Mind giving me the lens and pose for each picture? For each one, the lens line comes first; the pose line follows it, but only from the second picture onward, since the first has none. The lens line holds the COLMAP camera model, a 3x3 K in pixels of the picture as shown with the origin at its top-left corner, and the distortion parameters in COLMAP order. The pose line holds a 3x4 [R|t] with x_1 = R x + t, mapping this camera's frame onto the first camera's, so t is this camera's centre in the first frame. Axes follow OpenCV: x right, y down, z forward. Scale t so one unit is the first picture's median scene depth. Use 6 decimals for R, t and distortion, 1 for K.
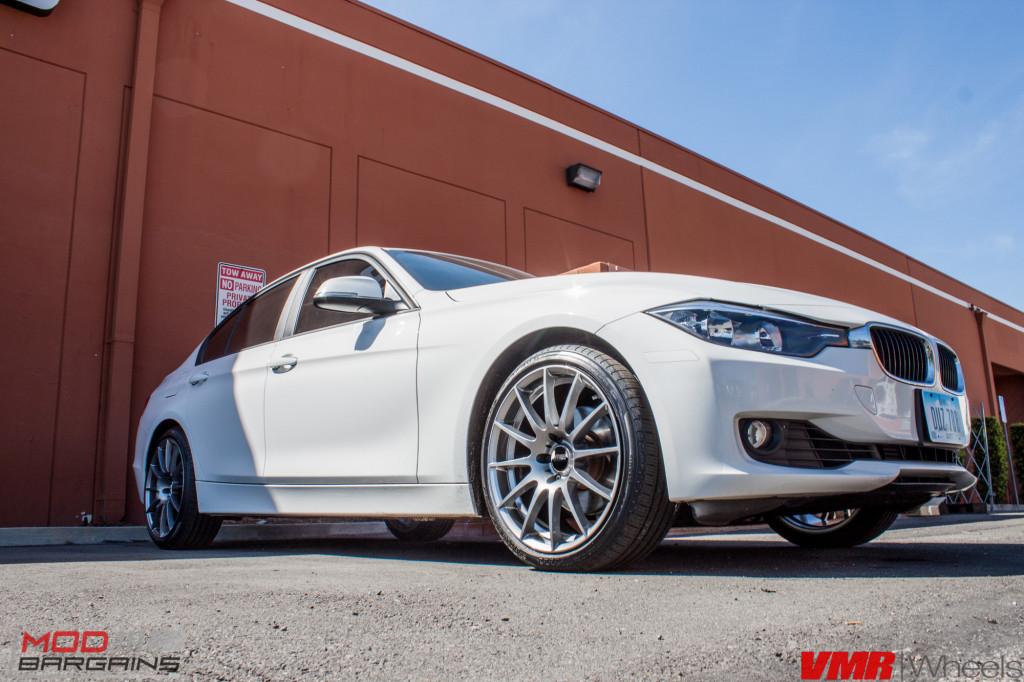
lens RADIAL K [[867.7, 0, 510.7], [0, 867.7, 340.7], [0, 0, 1]] dist [-0.160299, 0.137303]
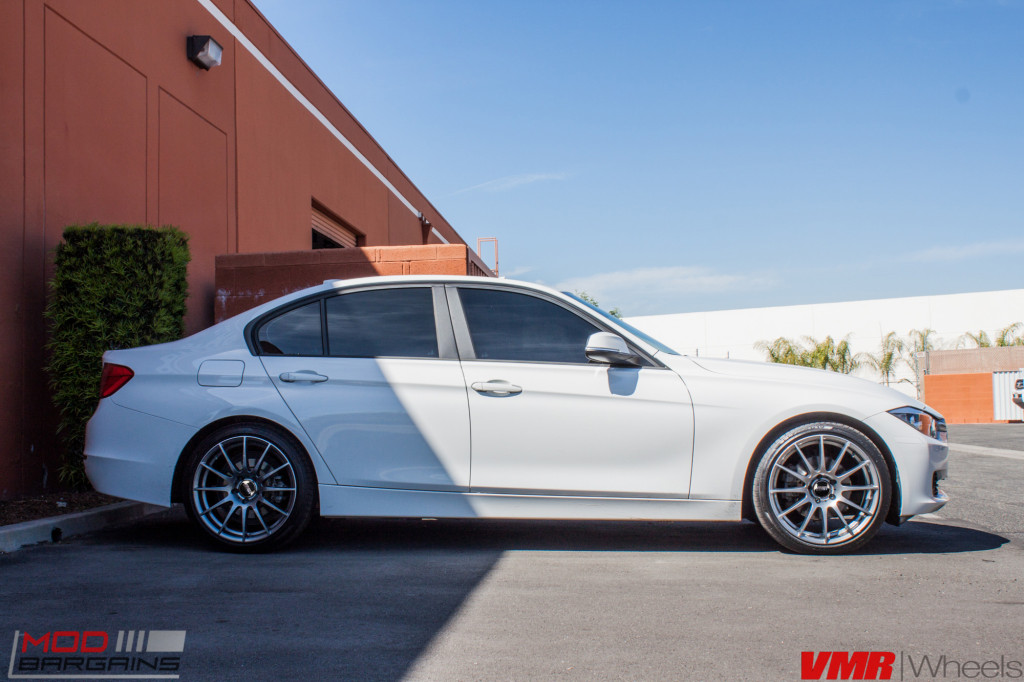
lens RADIAL K [[1344.8, 0, 512.6], [0, 1344.8, 342.2], [0, 0, 1]] dist [-0.044092, 0.000000]
pose [[0.760791, 0.059755, 0.646240, -1.764653], [-0.137741, 0.987934, 0.070806, -0.207638], [-0.634212, -0.142882, 0.759842, -0.472121]]
